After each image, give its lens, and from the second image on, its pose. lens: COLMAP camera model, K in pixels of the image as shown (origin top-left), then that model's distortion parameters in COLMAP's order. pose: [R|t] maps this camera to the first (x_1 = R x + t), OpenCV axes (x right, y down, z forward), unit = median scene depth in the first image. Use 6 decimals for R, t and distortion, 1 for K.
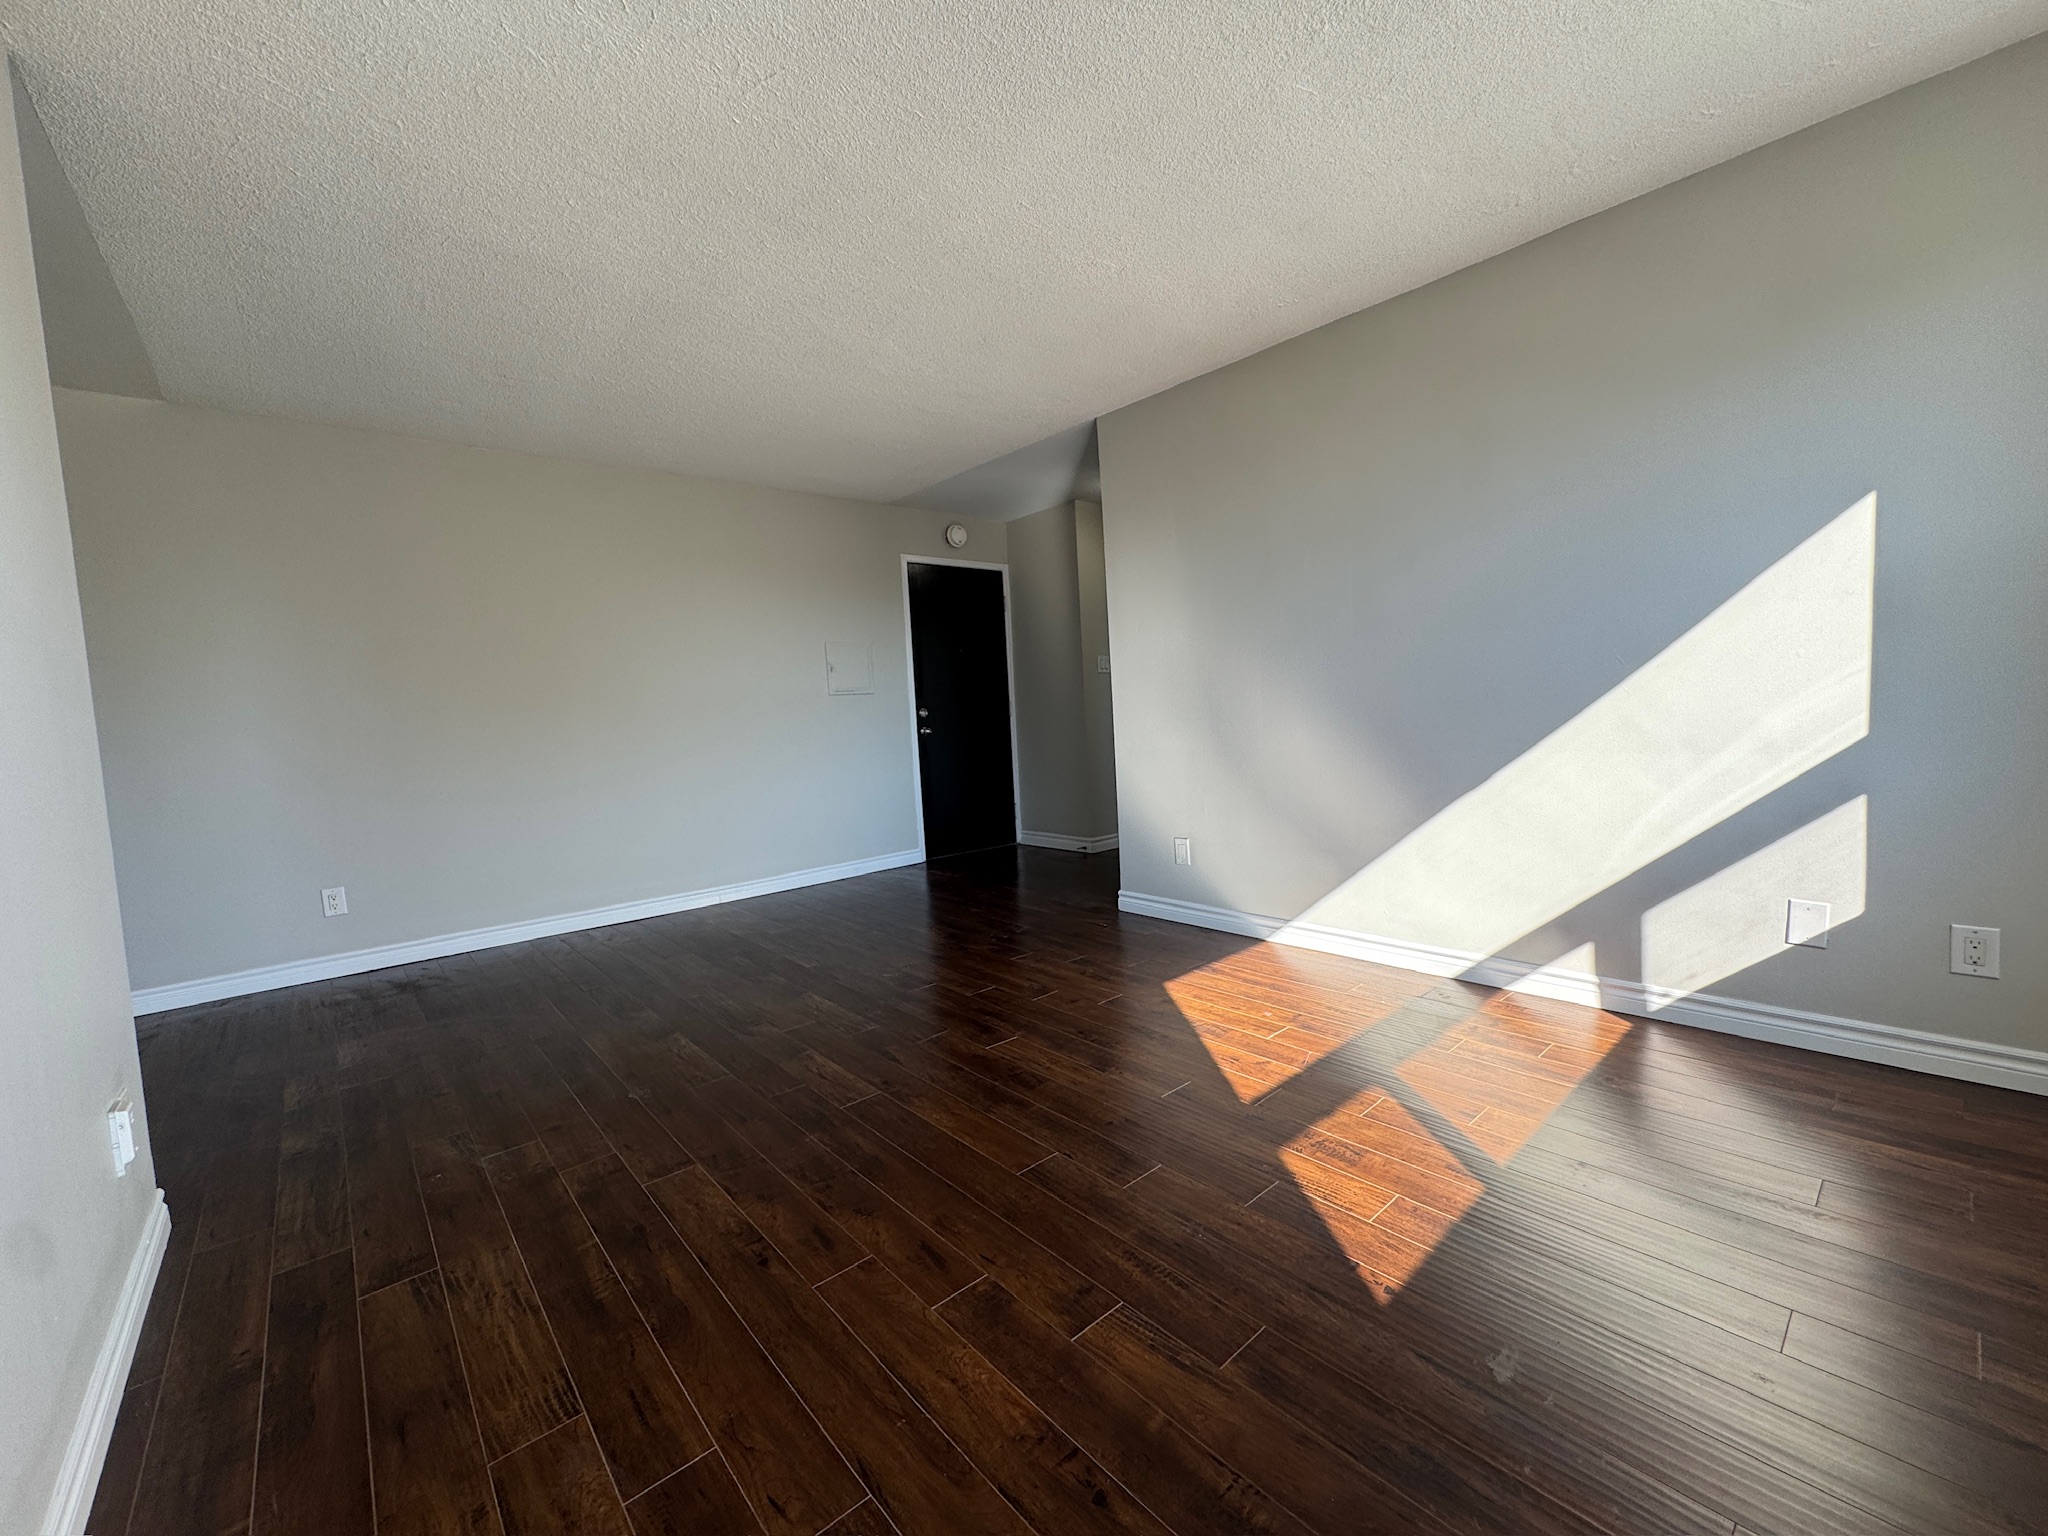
lens RADIAL K [[817.9, 0, 1018.4], [0, 817.9, 757.9], [0, 0, 1]] dist [-0.006404, 0.001231]
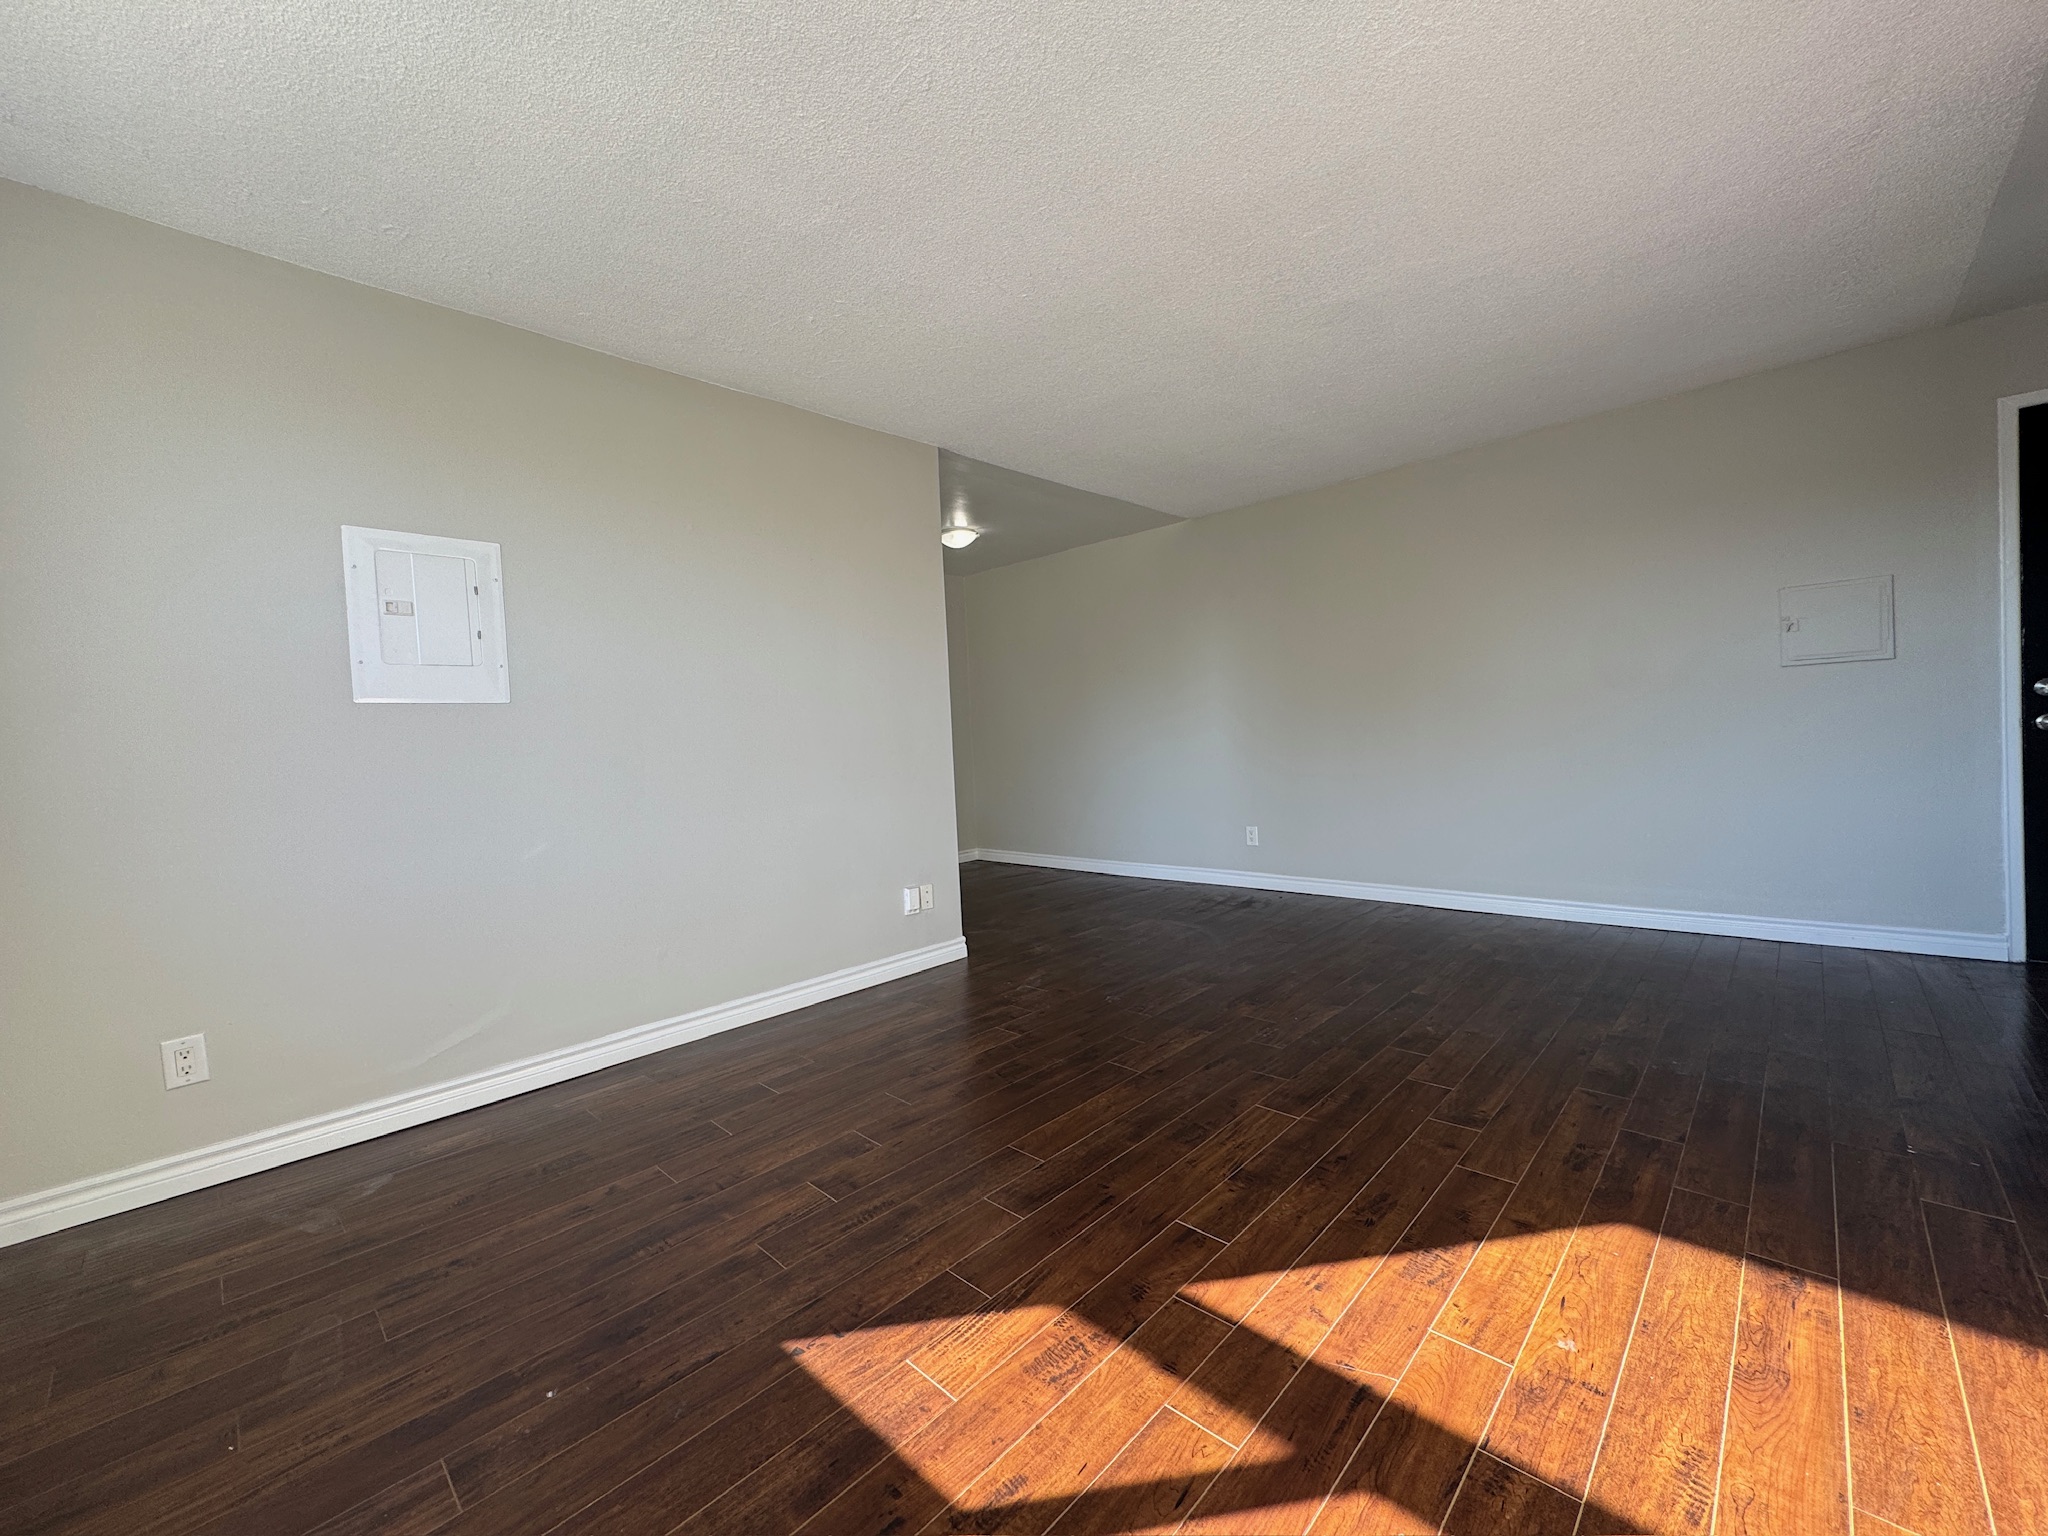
lens RADIAL K [[817.9, 0, 1019.8], [0, 817.9, 764.5], [0, 0, 1]] dist [-0.006404, 0.001231]
pose [[0.089031, 0.078758, -0.992910, 0.784226], [-0.016289, 0.996851, 0.077610, -0.078481], [0.995896, 0.009264, 0.090033, 0.653027]]
